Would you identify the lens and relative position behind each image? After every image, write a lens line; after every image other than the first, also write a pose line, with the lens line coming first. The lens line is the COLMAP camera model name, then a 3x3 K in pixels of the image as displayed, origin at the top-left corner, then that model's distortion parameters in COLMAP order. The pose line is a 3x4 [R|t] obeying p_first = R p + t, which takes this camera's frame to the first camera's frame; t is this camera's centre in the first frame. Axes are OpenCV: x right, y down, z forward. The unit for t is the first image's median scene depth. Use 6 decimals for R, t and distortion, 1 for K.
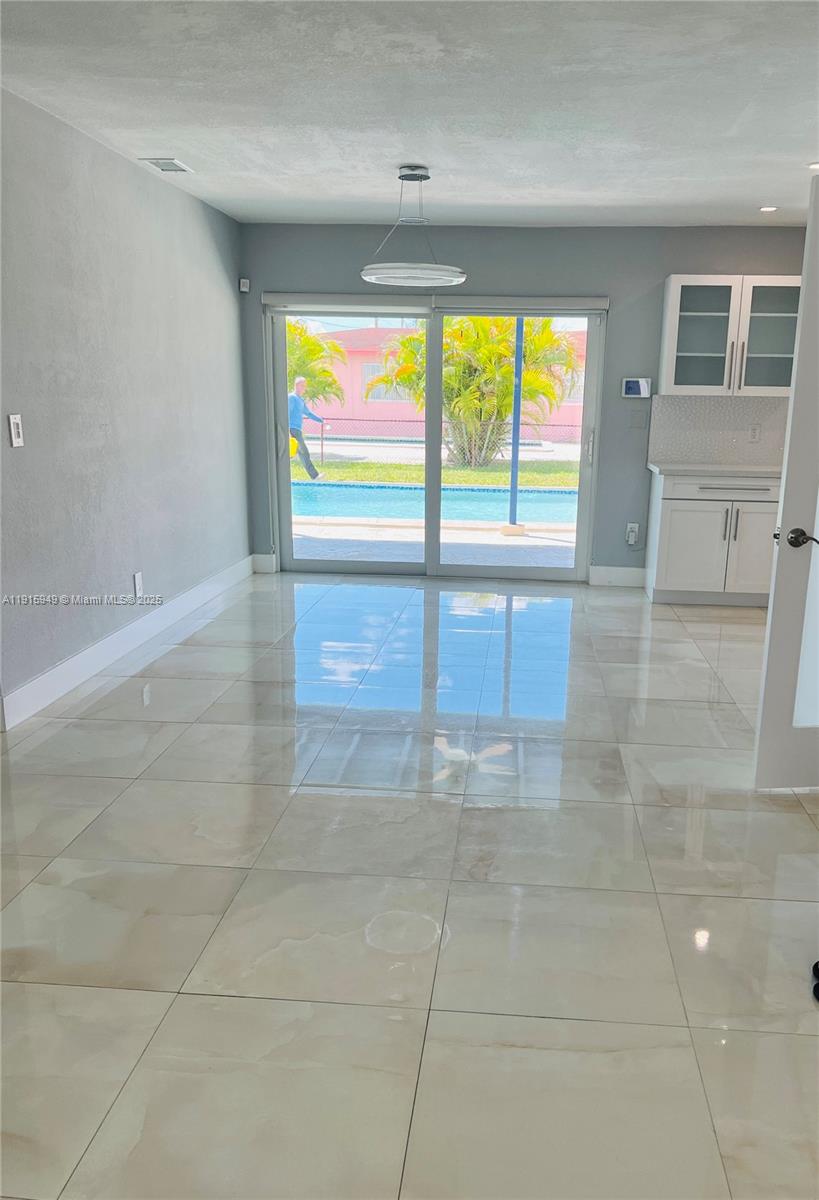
lens RADIAL K [[944.3, 0, 464.2], [0, 944.3, 627.2], [0, 0, 1]] dist [0.068216, -0.094888]
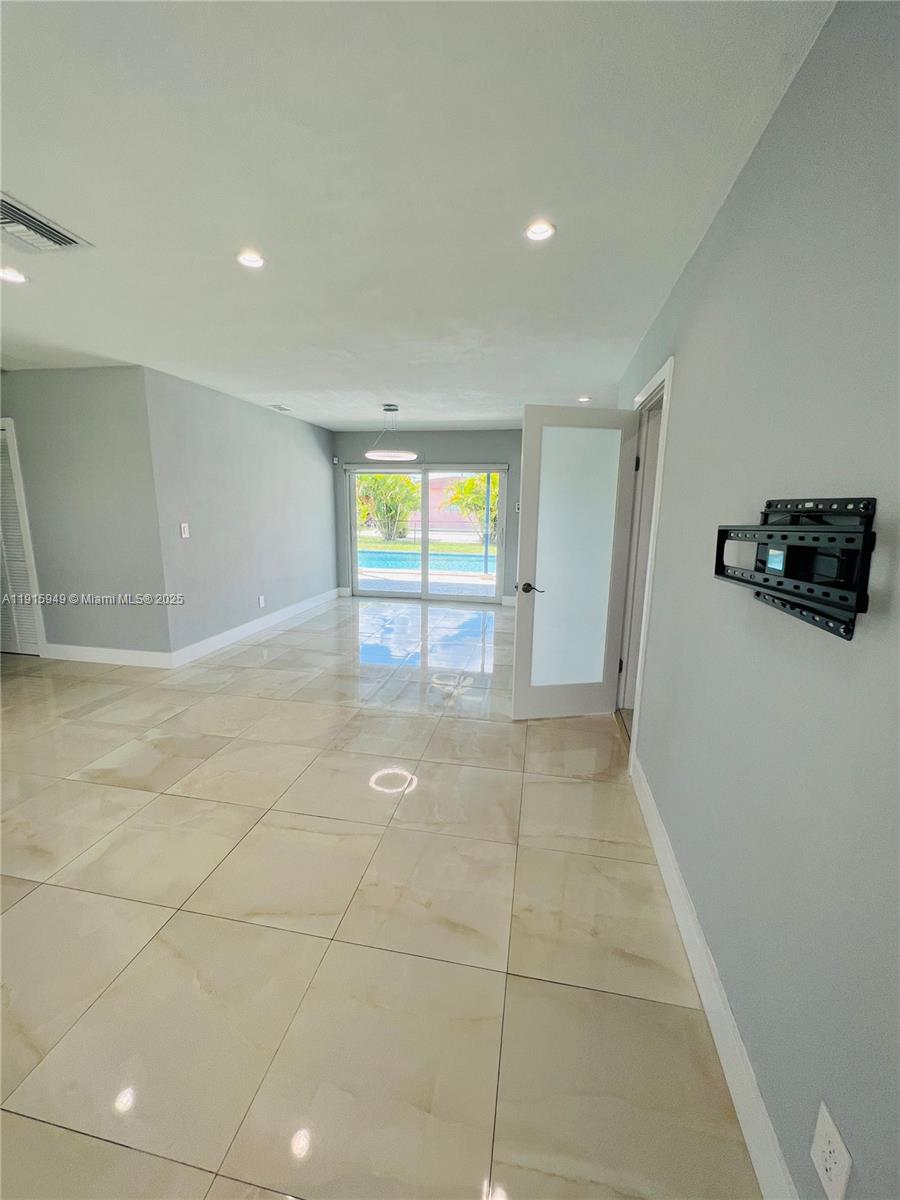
lens RADIAL K [[481.7, 0, 454.7], [0, 481.7, 598.7], [0, 0, 1]] dist [0.001111, 0.000057]
pose [[0.993271, 0.017298, -0.114514, 0.159487], [-0.023483, 0.998325, -0.052881, -0.003861], [0.113407, 0.055215, 0.992013, -0.007756]]
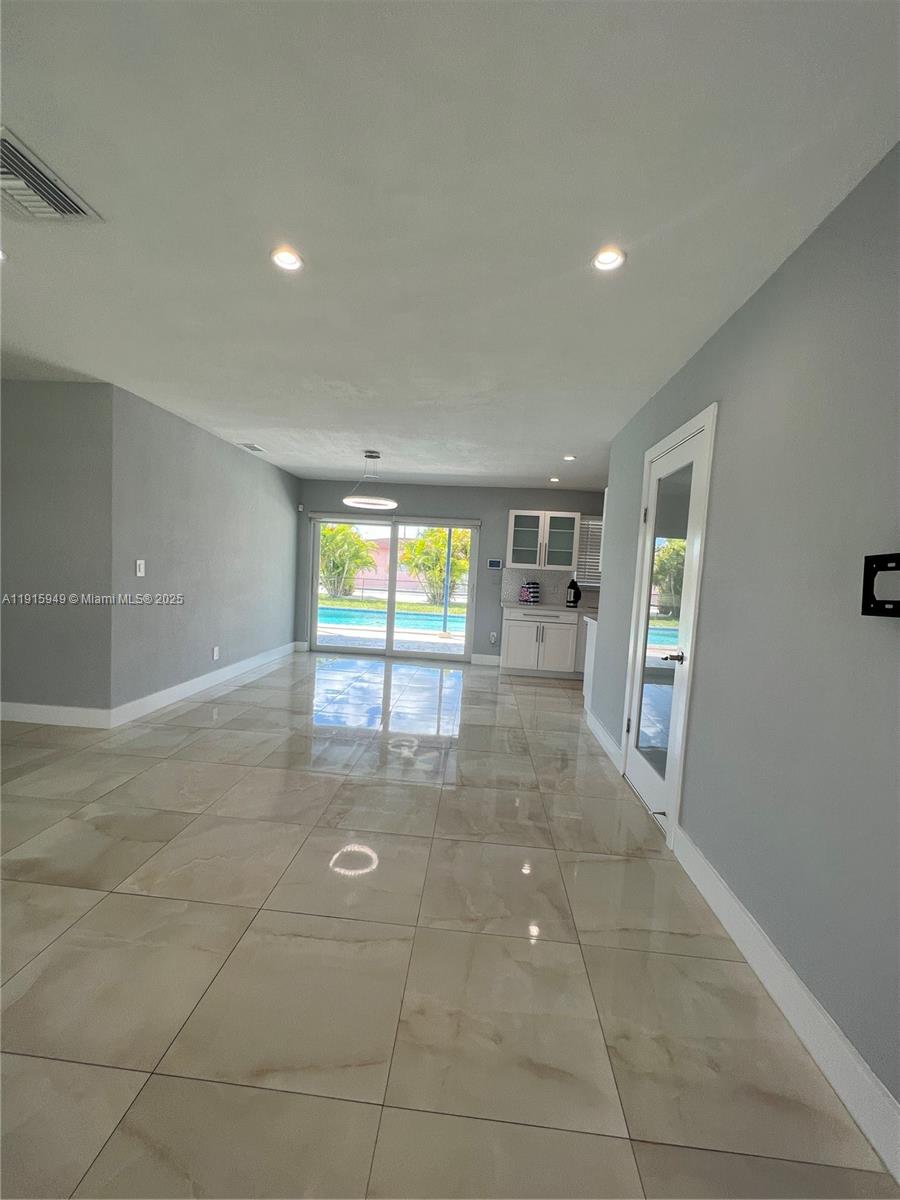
lens RADIAL K [[481.4, 0, 448.5], [0, 481.4, 604.6], [0, 0, 1]] dist [0.000387, 0.000147]
pose [[0.999367, 0.035575, 0.000545, 0.088735], [-0.034946, 0.984355, -0.172697, 0.006866], [-0.006680, 0.172568, 0.984975, 0.032926]]
